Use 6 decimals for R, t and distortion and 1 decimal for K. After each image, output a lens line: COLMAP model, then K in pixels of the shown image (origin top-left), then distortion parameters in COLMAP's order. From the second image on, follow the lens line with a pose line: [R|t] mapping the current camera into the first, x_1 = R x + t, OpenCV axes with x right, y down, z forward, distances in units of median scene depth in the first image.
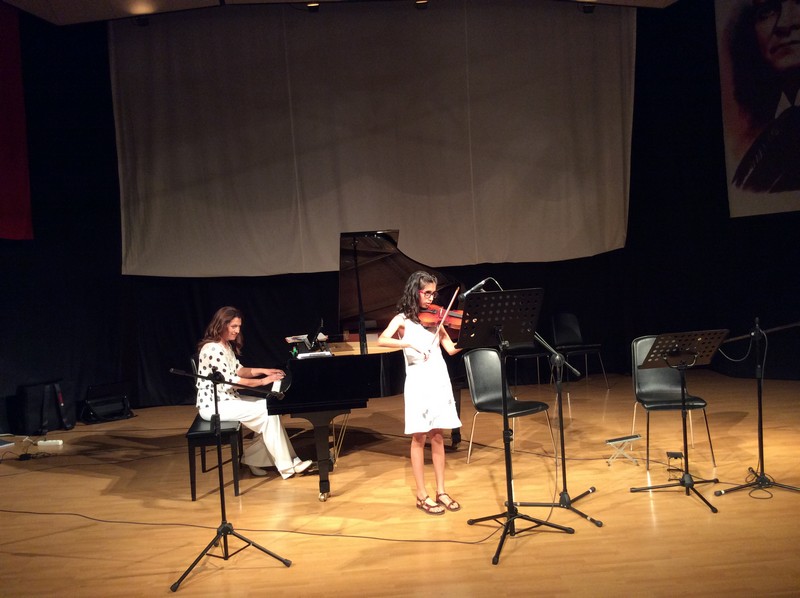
lens RADIAL K [[730.1, 0, 400.0], [0, 730.1, 299.0], [0, 0, 1]] dist [0.115521, -0.237552]
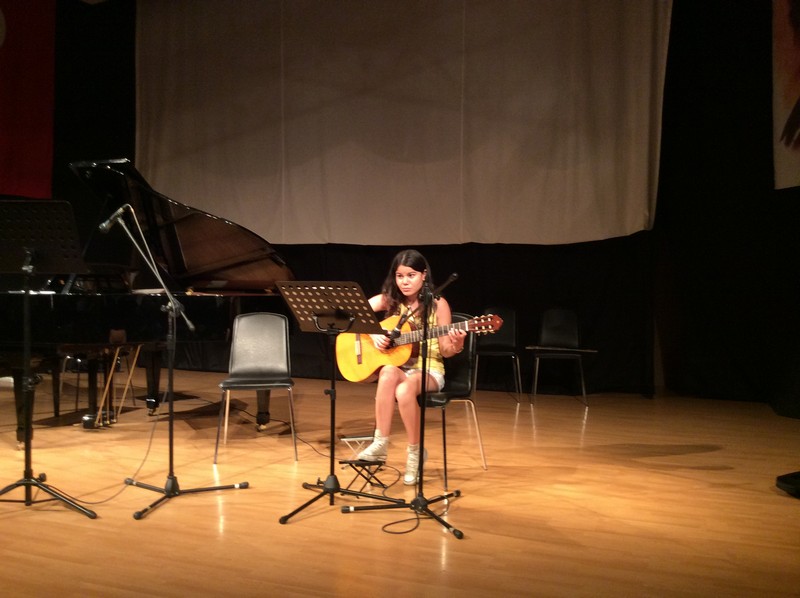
lens RADIAL K [[730.1, 0, 400.0], [0, 730.1, 299.0], [0, 0, 1]] dist [0.115521, -0.237552]
pose [[0.910270, 0.072248, -0.407663, 0.433253], [-0.083216, 0.996489, -0.009211, 0.034108], [0.405566, 0.042309, 0.913086, 0.212349]]
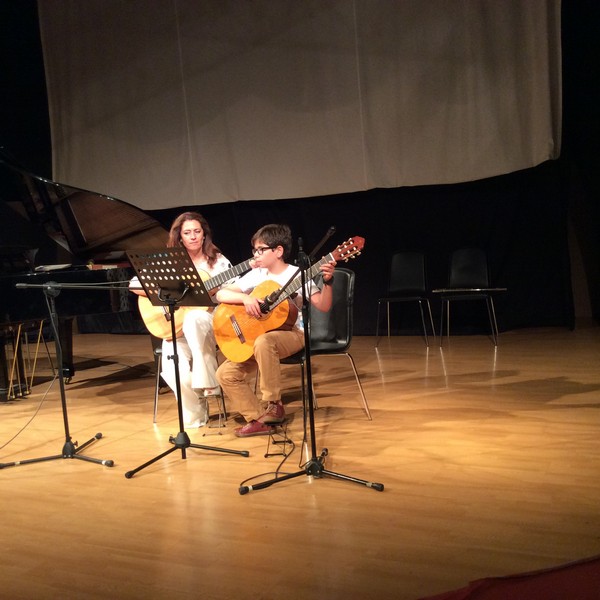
lens RADIAL K [[732.0, 0, 300.0], [0, 732.0, 300.0], [0, 0, 1]] dist [0.139908, -0.282071]
pose [[0.869518, 0.037522, -0.492473, 0.508340], [-0.001003, 0.997242, 0.074209, 0.017660], [0.493900, -0.064032, 0.867158, 0.239675]]
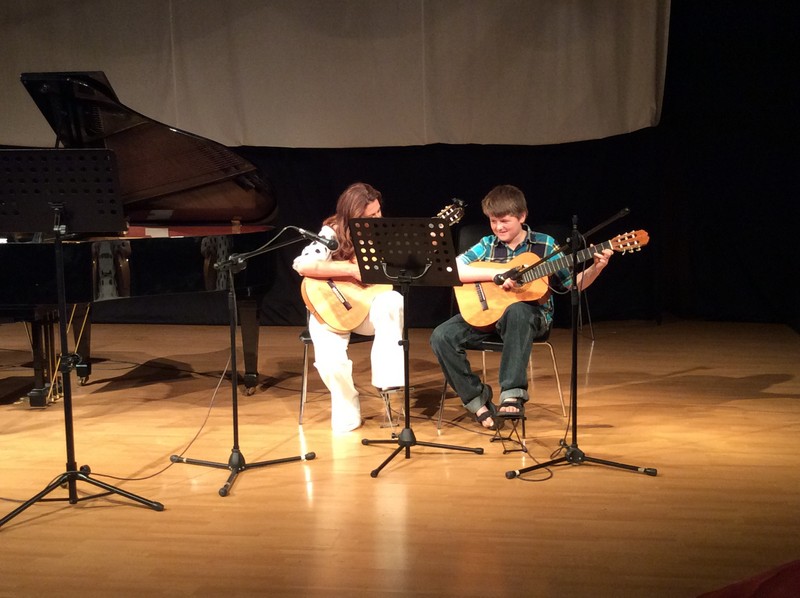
lens RADIAL K [[1089.6, 0, 400.0], [0, 1089.6, 299.0], [0, 0, 1]] dist [0.081954, -0.013358]
pose [[0.975995, 0.065258, -0.207787, 0.330404], [-0.049590, 0.995581, 0.079749, 0.016074], [0.212073, -0.067531, 0.974918, 0.009916]]
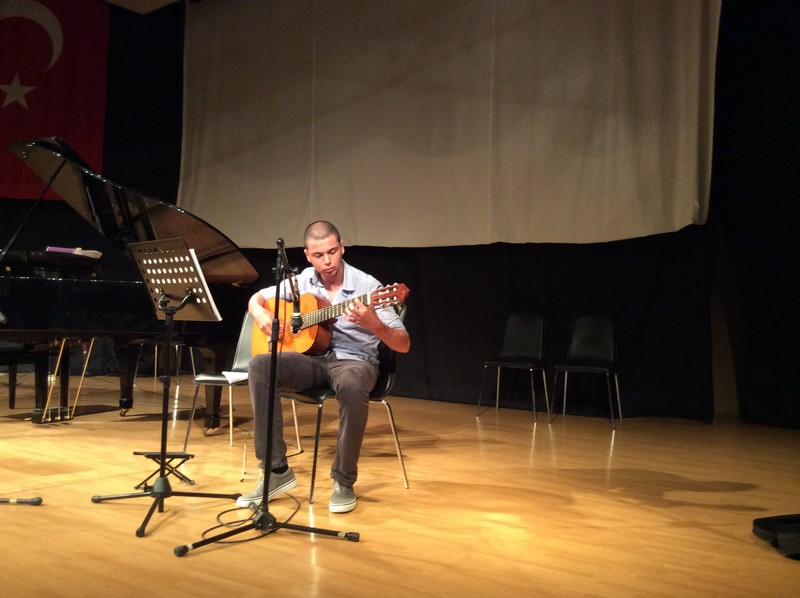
lens RADIAL K [[730.1, 0, 400.0], [0, 730.1, 299.0], [0, 0, 1]] dist [0.115521, -0.237552]
pose [[0.814090, 0.067176, -0.576840, 0.525417], [-0.103886, 0.994111, -0.030844, 0.048072], [0.571371, 0.085035, 0.816274, 0.357800]]
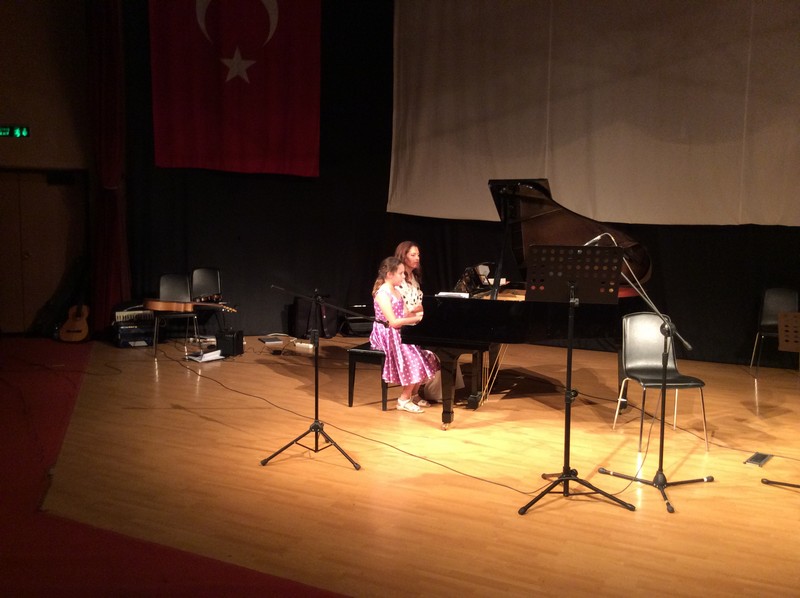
lens RADIAL K [[730.1, 0, 400.0], [0, 730.1, 299.0], [0, 0, 1]] dist [0.115521, -0.237552]
pose [[0.870333, 0.121236, -0.477308, 0.204413], [-0.087828, 0.991897, 0.091794, -0.005228], [0.484569, -0.037971, 0.873929, 0.023811]]
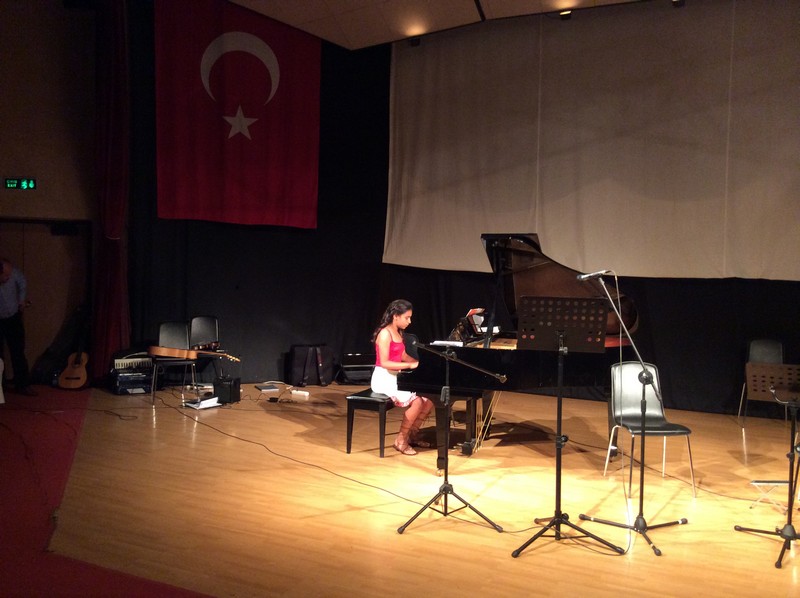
lens RADIAL K [[730.1, 0, 400.0], [0, 730.1, 299.0], [0, 0, 1]] dist [0.115521, -0.237552]
pose [[0.874596, 0.093774, -0.475698, 0.213281], [-0.093989, 0.995298, 0.023399, -0.005705], [0.475656, 0.024246, 0.879297, 0.000186]]
